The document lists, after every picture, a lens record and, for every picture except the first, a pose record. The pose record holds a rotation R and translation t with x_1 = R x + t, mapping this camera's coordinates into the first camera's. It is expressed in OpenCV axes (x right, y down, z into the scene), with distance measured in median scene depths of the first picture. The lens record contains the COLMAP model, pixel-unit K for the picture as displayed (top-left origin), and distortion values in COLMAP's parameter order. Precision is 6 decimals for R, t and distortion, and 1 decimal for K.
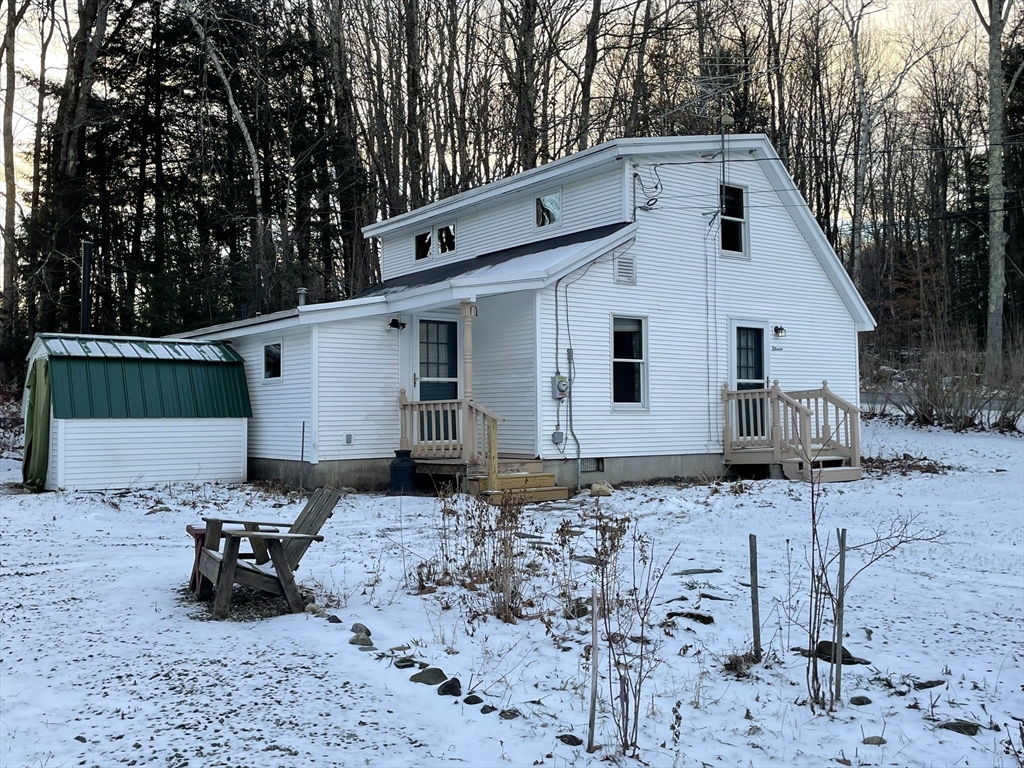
lens RADIAL K [[966.5, 0, 512.2], [0, 966.5, 386.4], [0, 0, 1]] dist [0.011288, 0.000000]
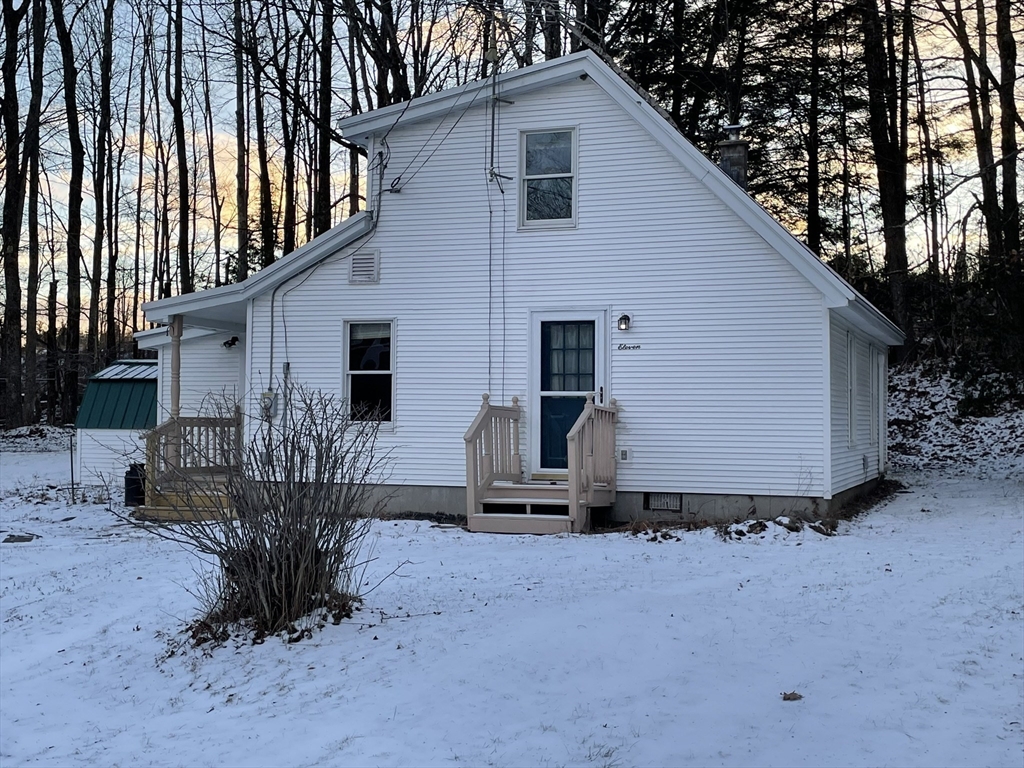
lens RADIAL K [[1301.2, 0, 512.3], [0, 1301.2, 383.4], [0, 0, 1]] dist [-0.004403, 0.000000]
pose [[0.583910, -0.011460, -0.811738, 1.110465], [0.011756, 0.999915, -0.005660, -0.008892], [0.811733, -0.006238, 0.583995, 0.420102]]
